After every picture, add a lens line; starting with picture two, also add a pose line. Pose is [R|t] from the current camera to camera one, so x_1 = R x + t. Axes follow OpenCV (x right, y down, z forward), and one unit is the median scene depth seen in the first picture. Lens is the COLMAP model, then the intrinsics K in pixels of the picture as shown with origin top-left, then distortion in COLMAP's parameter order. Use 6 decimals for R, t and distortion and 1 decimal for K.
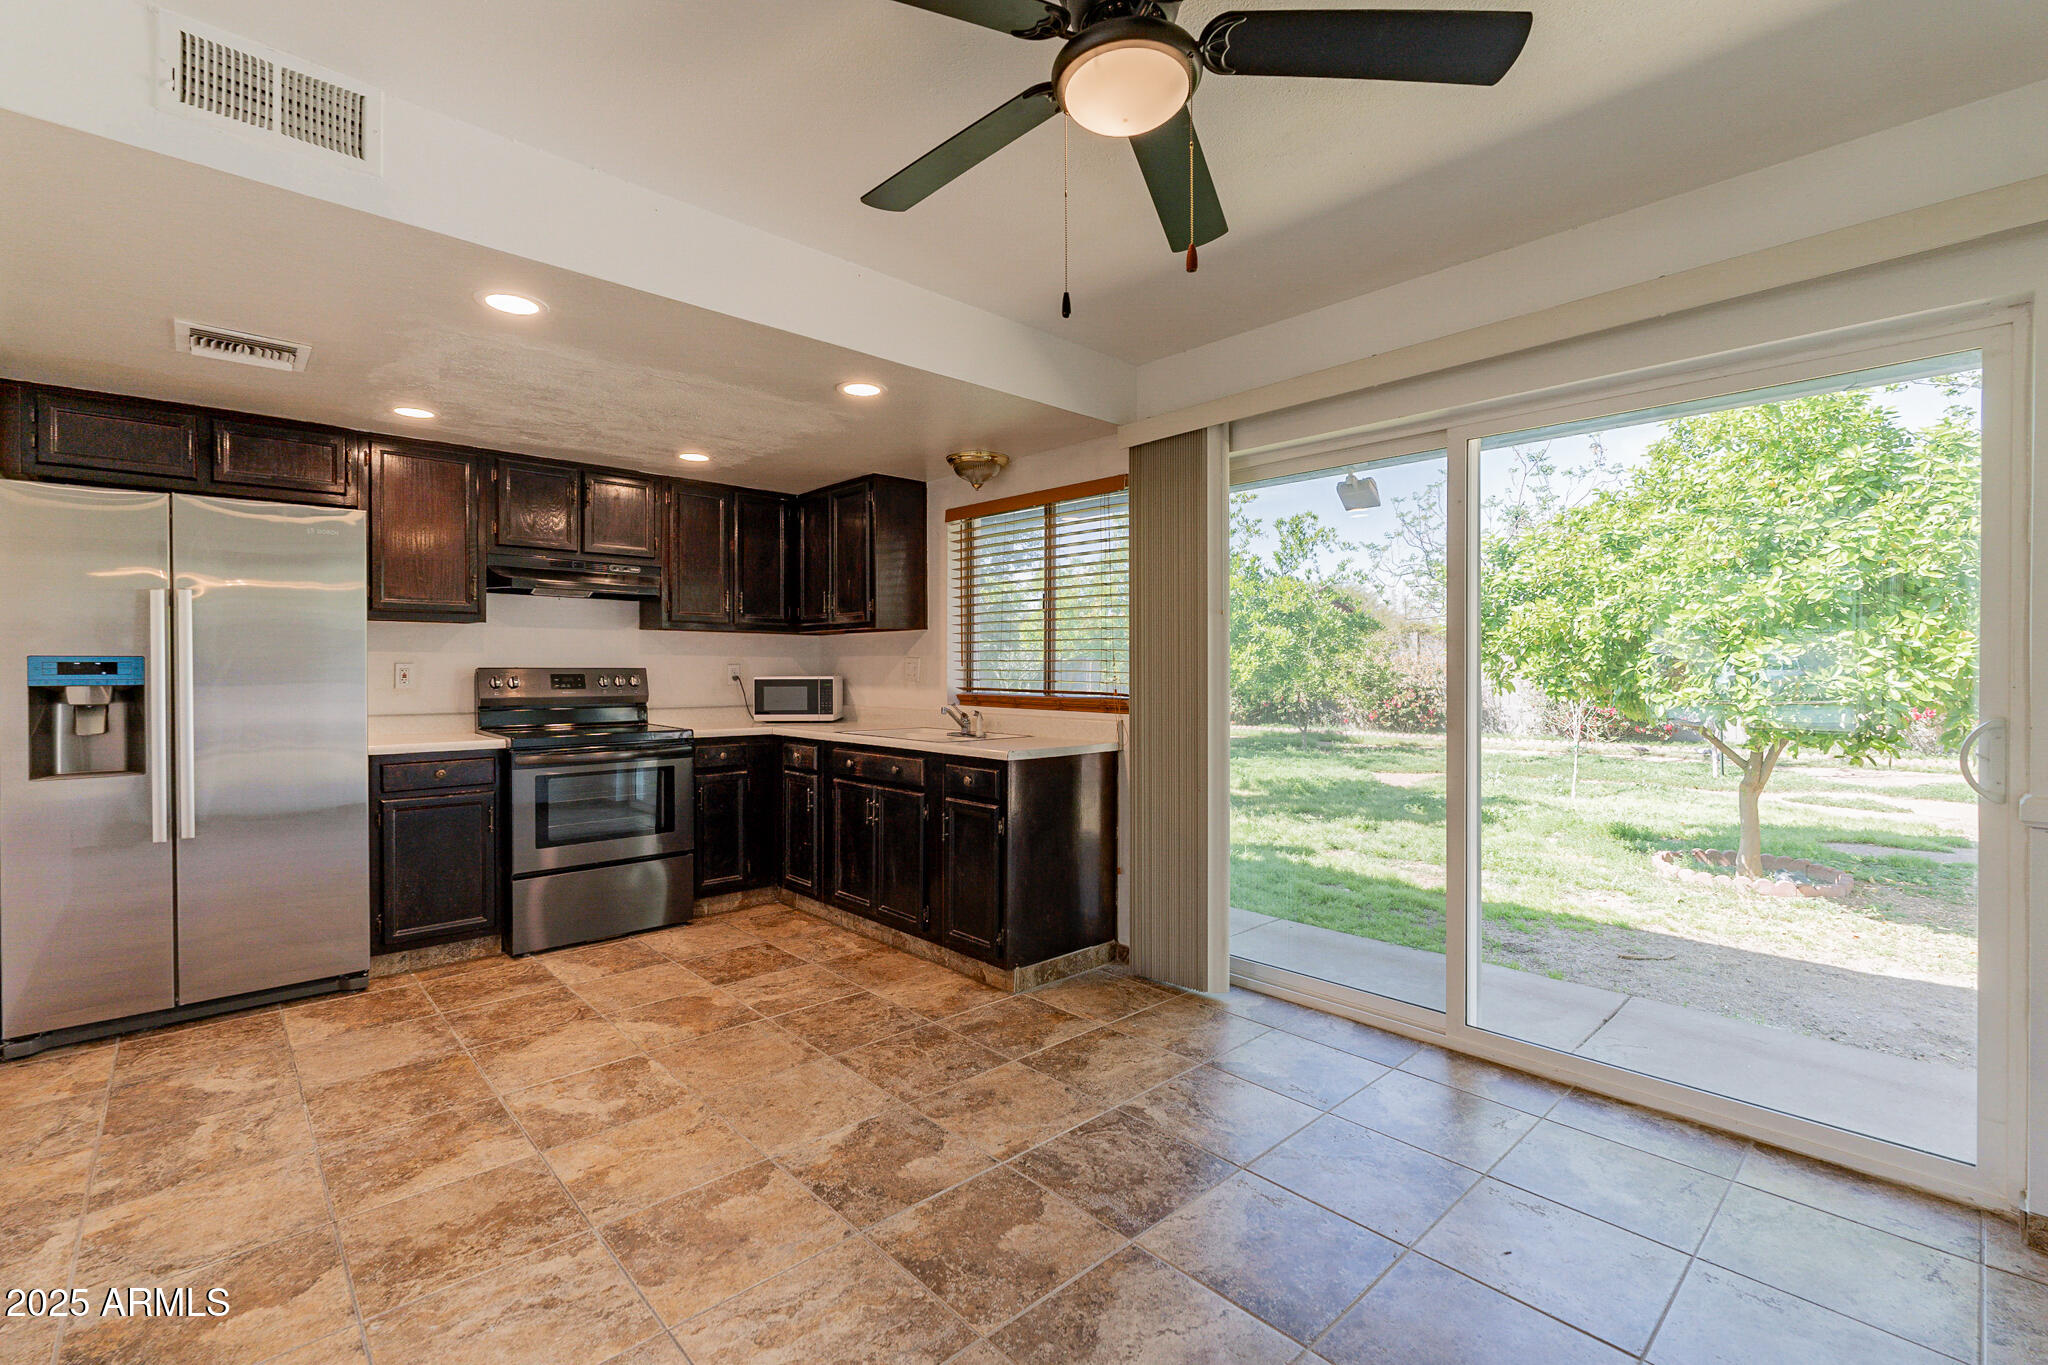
lens RADIAL K [[897.7, 0, 1023.0], [0, 897.7, 661.6], [0, 0, 1]] dist [-0.002188, 0.000597]
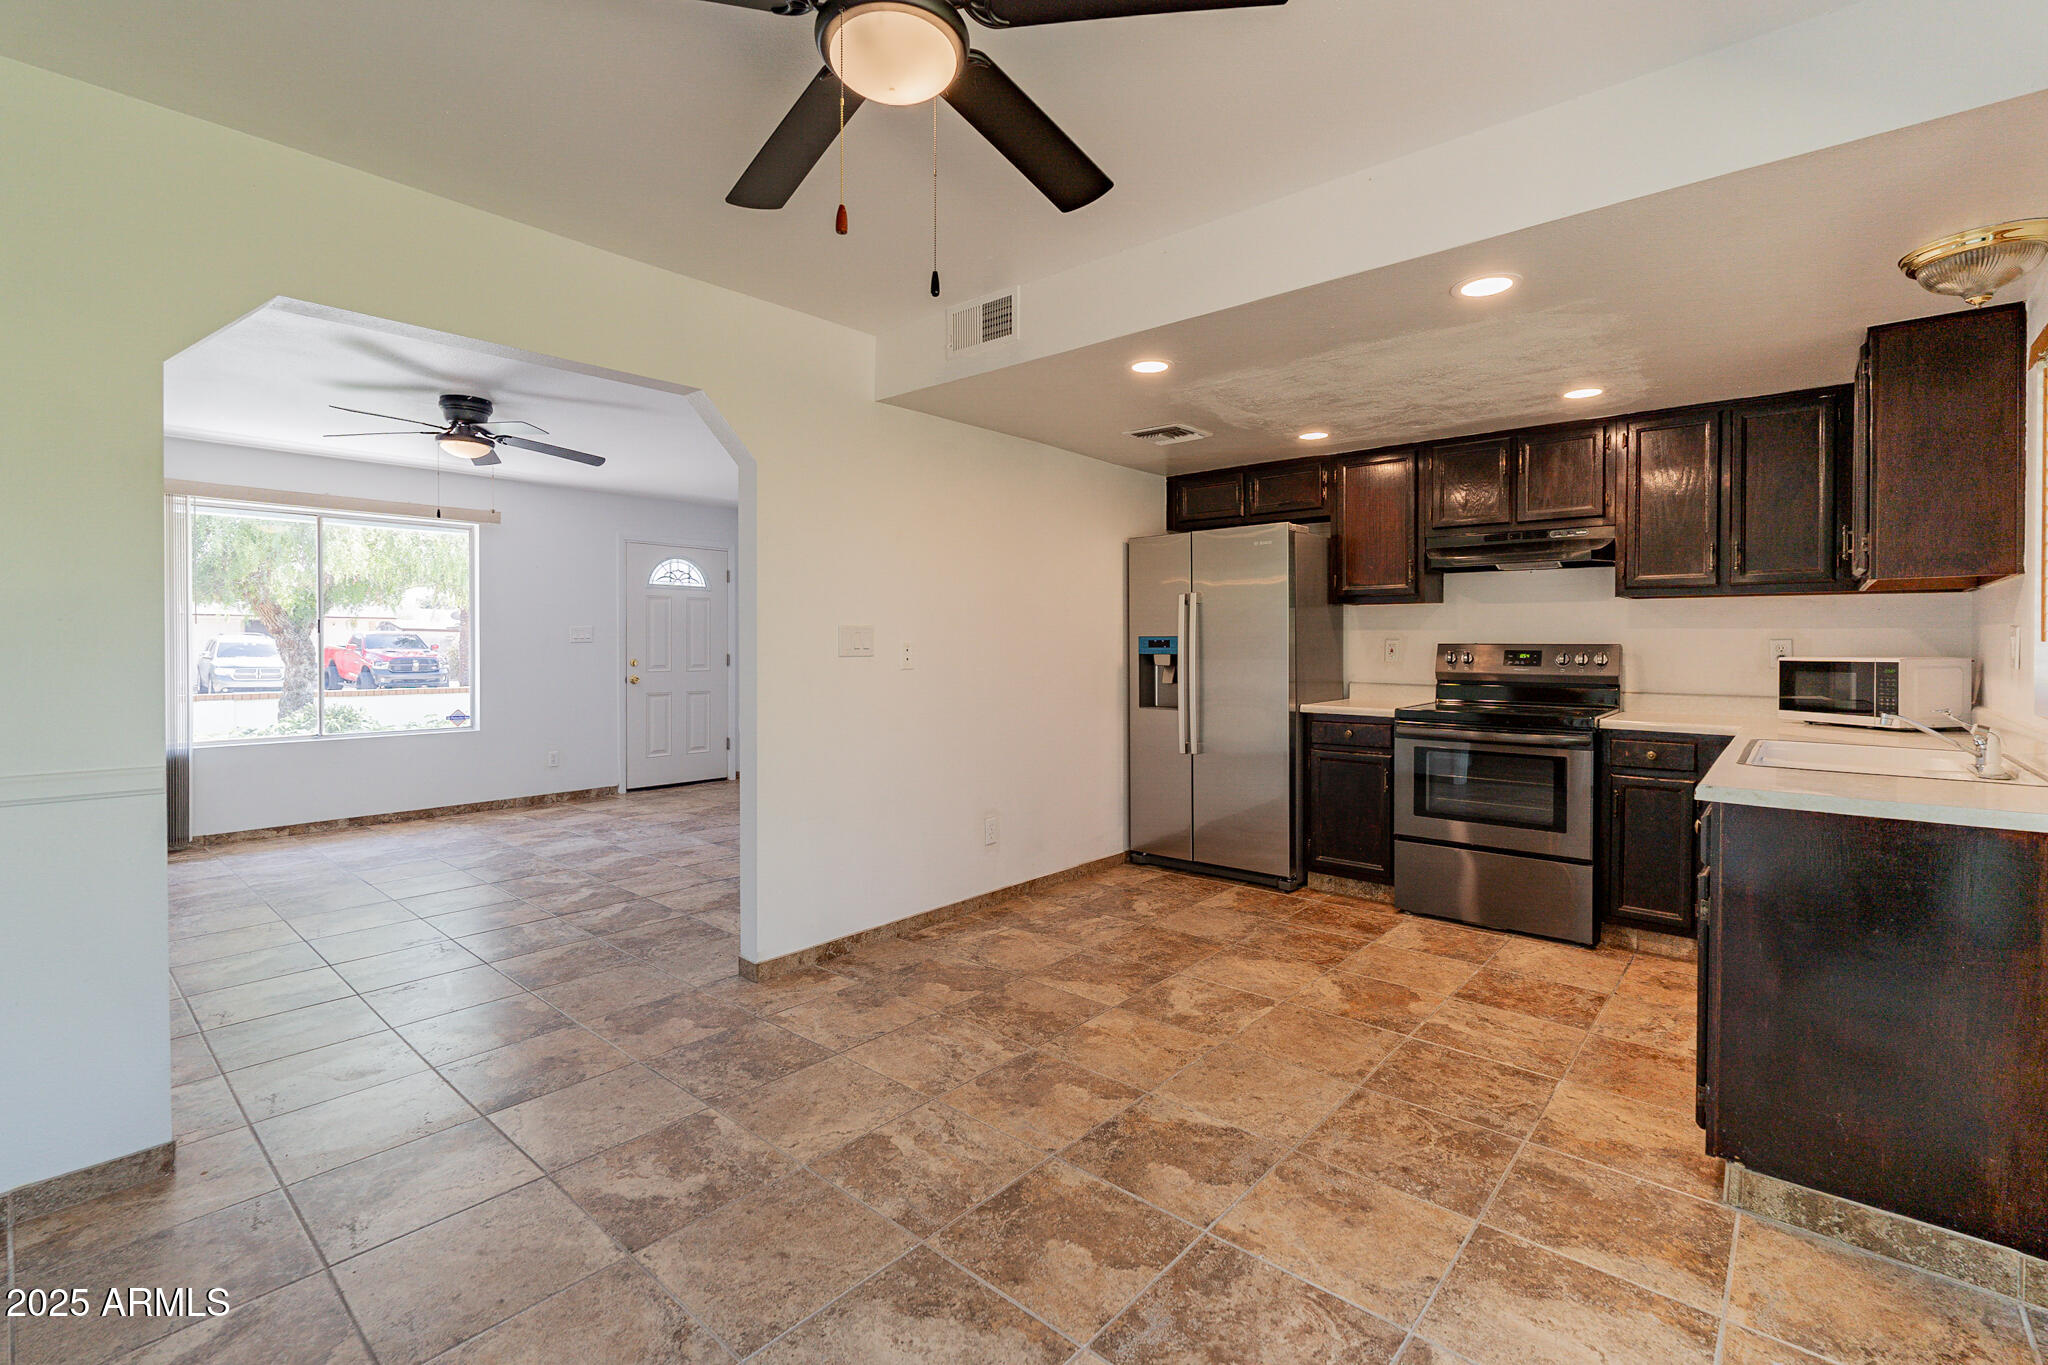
lens RADIAL K [[897.7, 0, 1015.1], [0, 897.7, 641.4], [0, 0, 1]] dist [-0.002188, 0.000597]
pose [[0.104386, -0.002091, -0.994535, 0.578338], [0.006142, 0.999980, -0.001458, 0.003676], [0.994518, -0.005956, 0.104397, 0.535044]]
